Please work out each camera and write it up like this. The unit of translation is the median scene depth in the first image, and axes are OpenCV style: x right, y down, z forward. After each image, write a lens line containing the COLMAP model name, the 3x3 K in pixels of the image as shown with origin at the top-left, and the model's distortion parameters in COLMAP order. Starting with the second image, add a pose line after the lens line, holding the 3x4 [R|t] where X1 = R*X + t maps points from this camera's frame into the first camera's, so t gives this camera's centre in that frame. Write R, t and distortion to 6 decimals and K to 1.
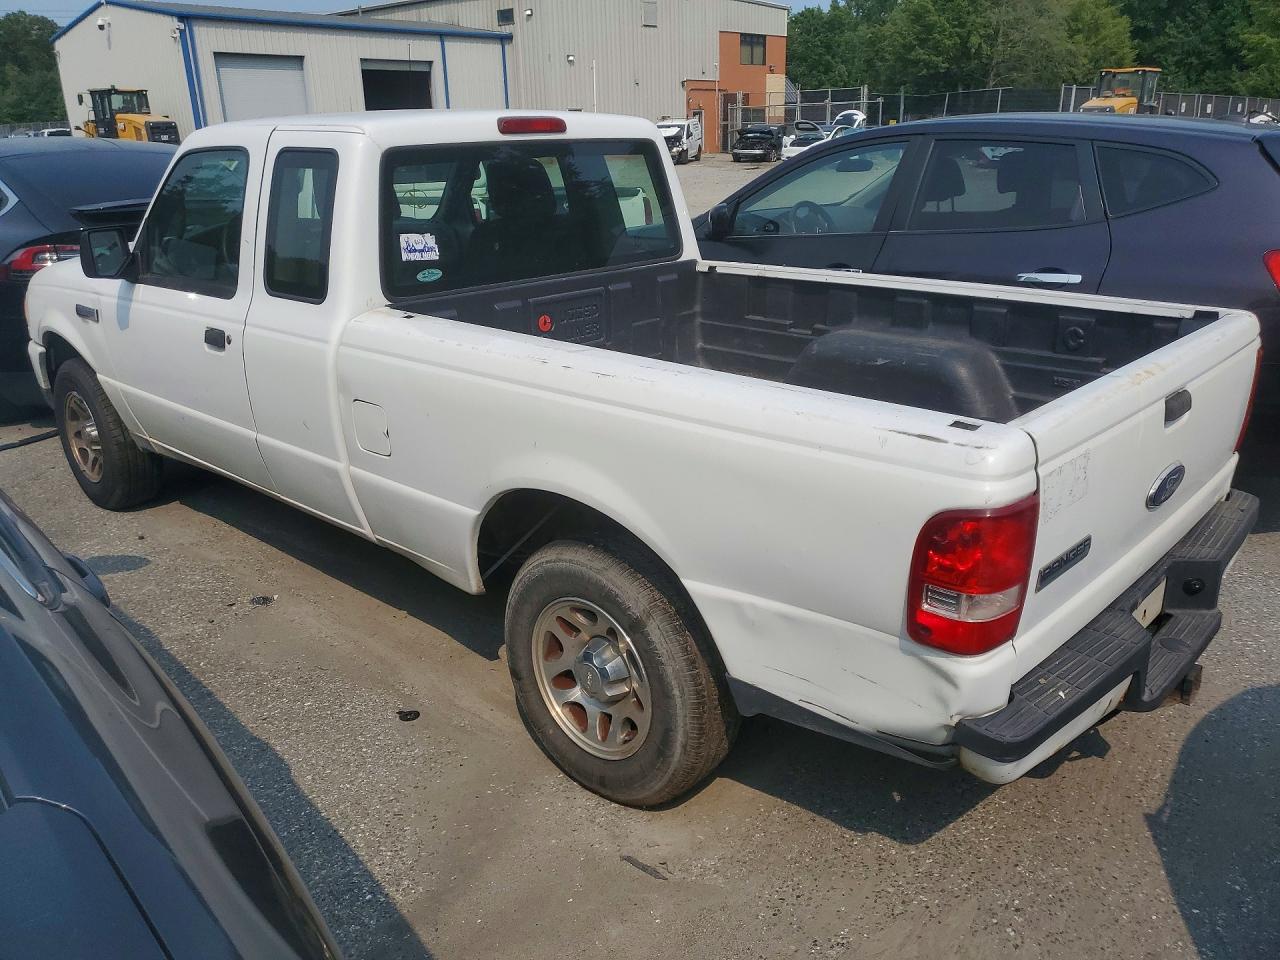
lens RADIAL K [[1010.0, 0, 658.8], [0, 1010.0, 482.8], [0, 0, 1]] dist [0.015275, 0.001209]
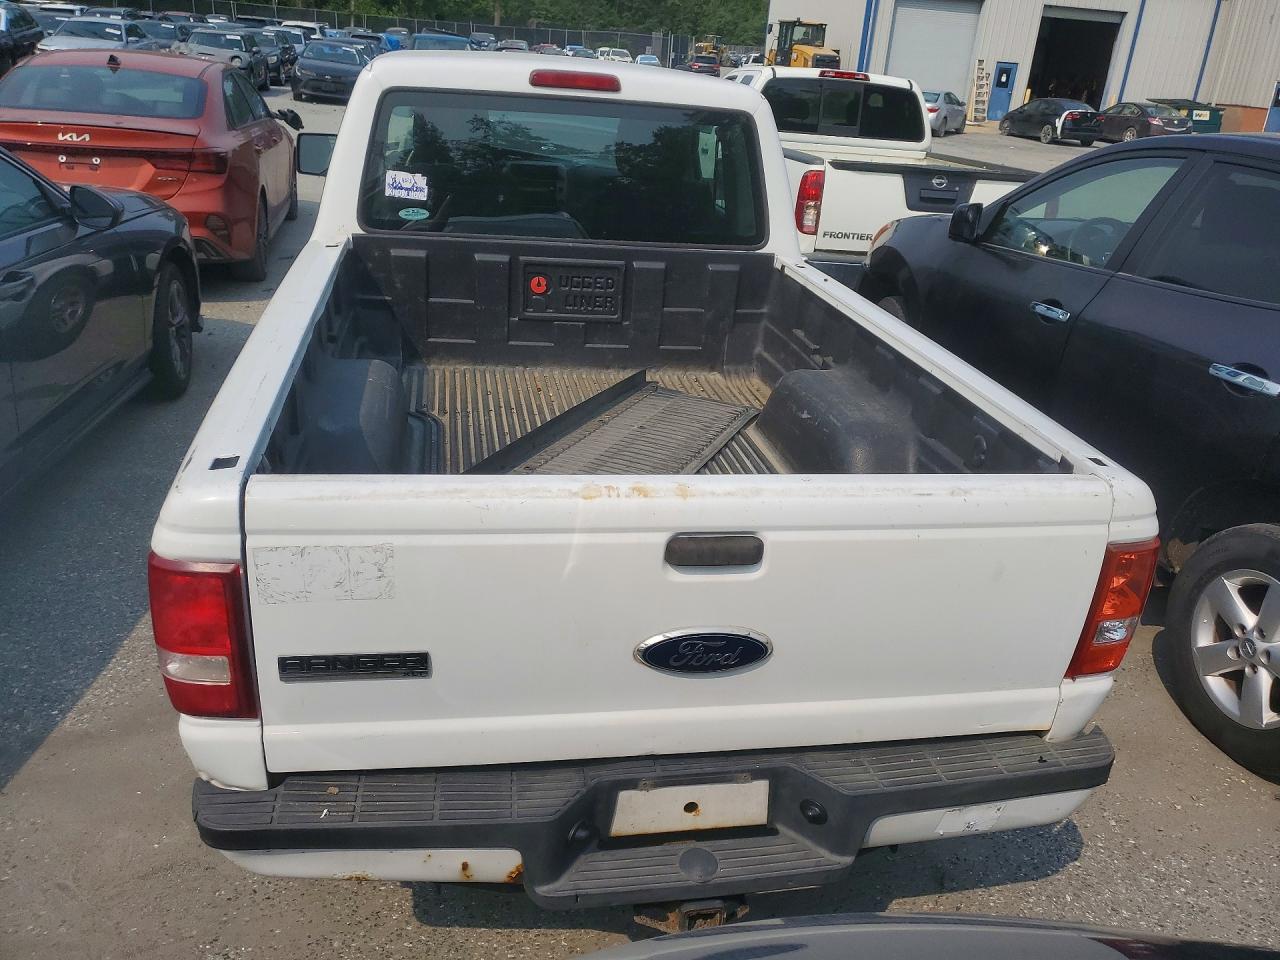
lens RADIAL K [[1023.8, 0, 640.0], [0, 1023.8, 480.0], [0, 0, 1]] dist [0.002555, 0.005989]
pose [[0.792630, 0.305037, -0.527912, 0.593790], [-0.283286, 0.950966, 0.124147, -0.141692], [0.539895, 0.051147, 0.840177, 0.256708]]
